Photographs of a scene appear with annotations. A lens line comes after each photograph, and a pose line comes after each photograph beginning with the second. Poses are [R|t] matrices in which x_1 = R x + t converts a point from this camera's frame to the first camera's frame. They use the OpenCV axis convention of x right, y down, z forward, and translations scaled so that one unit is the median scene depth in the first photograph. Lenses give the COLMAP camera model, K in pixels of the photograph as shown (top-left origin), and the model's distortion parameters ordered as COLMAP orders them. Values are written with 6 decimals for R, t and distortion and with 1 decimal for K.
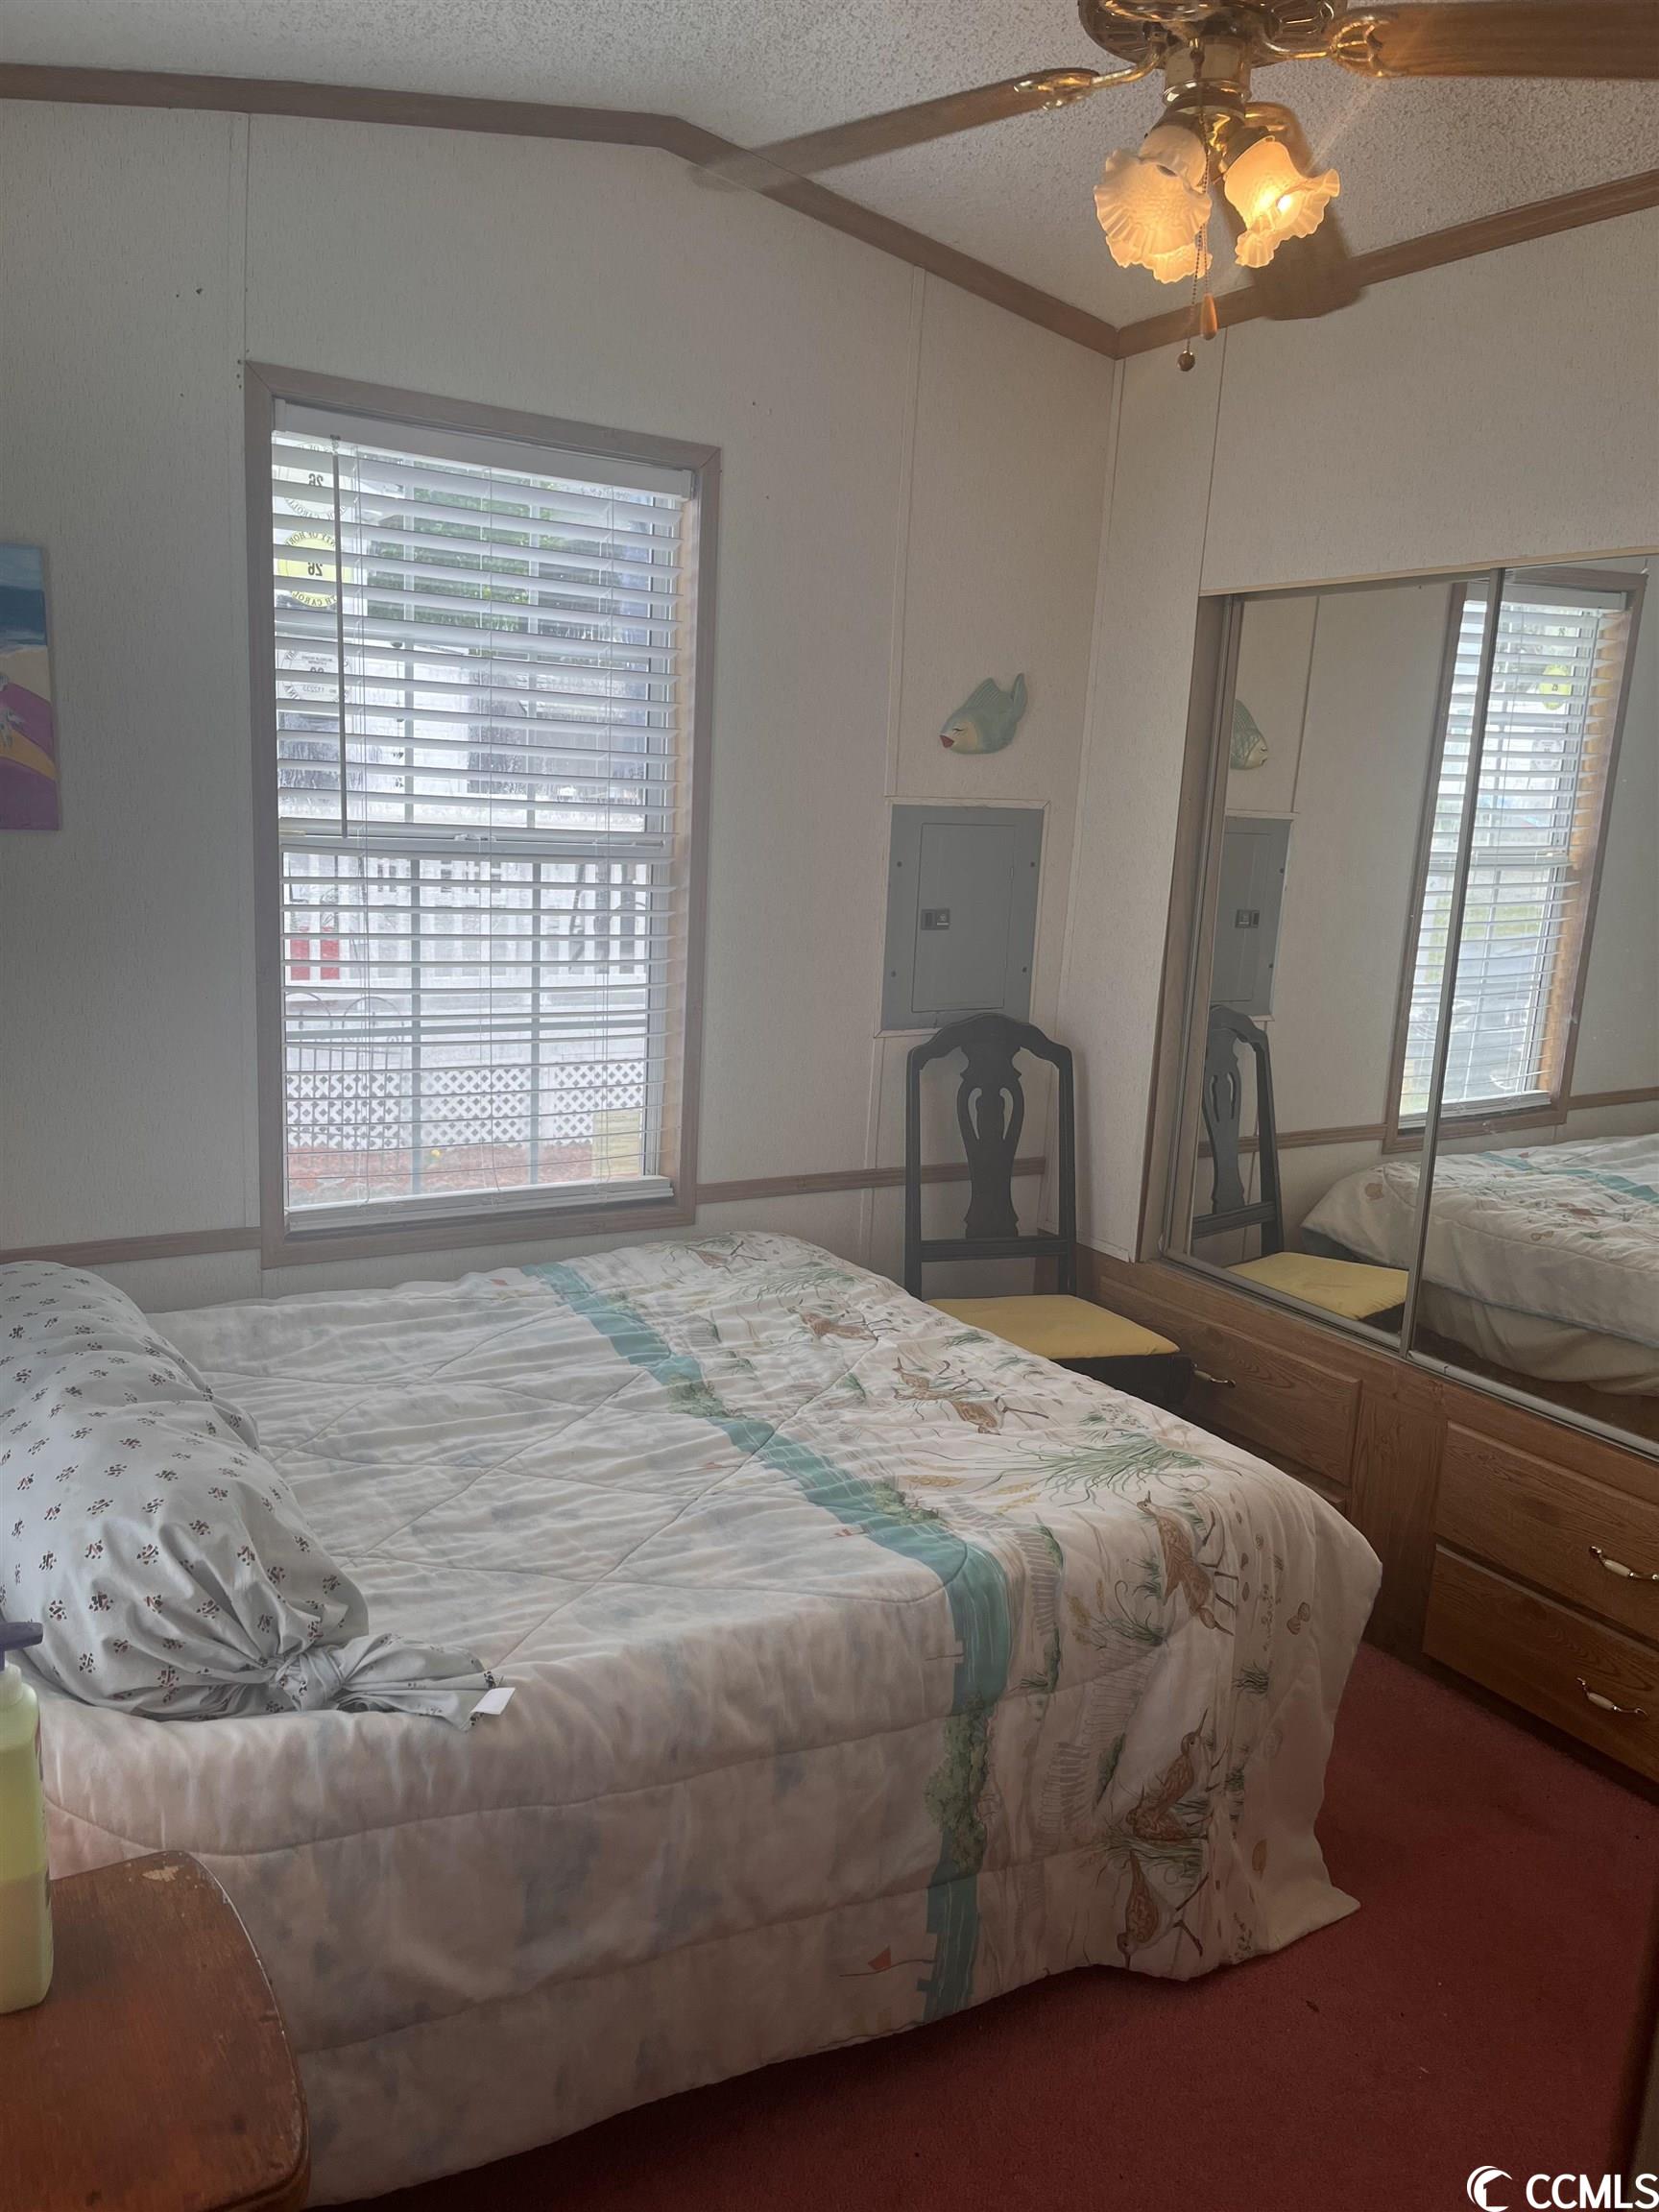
lens RADIAL K [[1705.2, 0, 825.3], [0, 1705.2, 1105.7], [0, 0, 1]] dist [0.067141, -0.017789]
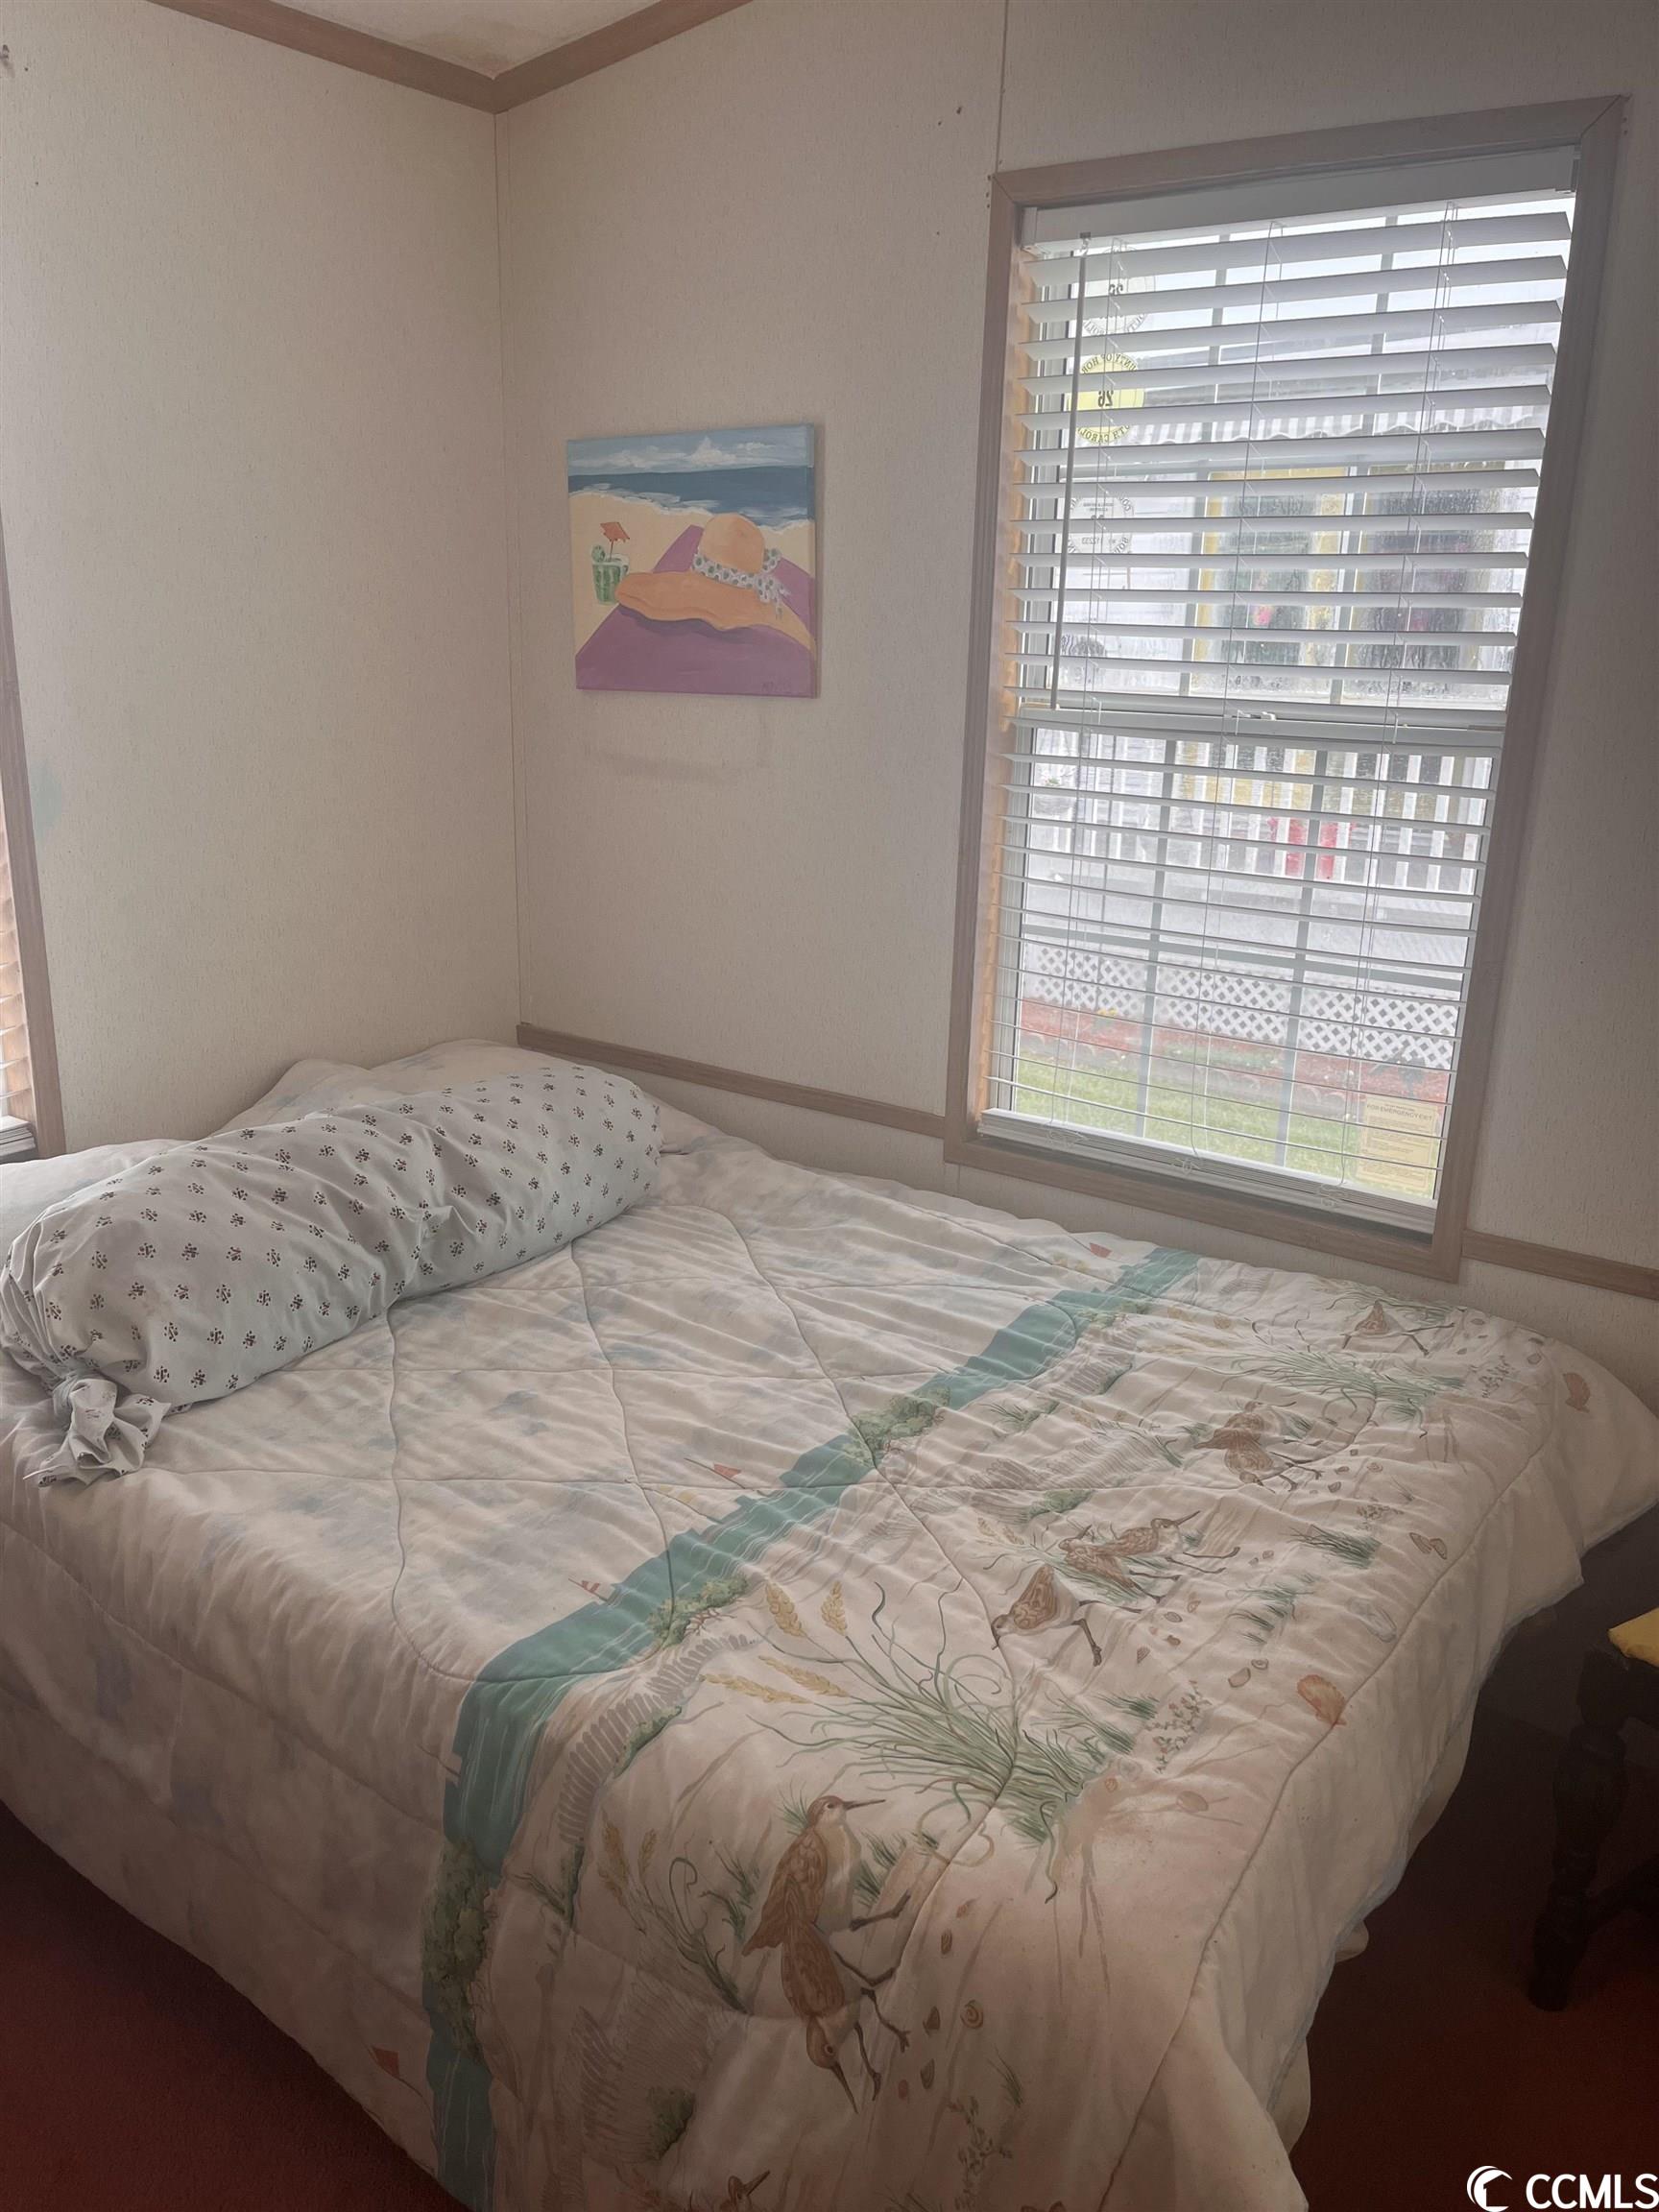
lens RADIAL K [[1705.2, 0, 827.0], [0, 1705.2, 1107.2], [0, 0, 1]] dist [0.067141, -0.017789]
pose [[0.372039, 0.218285, -0.902185, 0.561933], [-0.179582, 0.970518, 0.160763, -0.084652], [0.910680, 0.102206, 0.400271, 0.605597]]
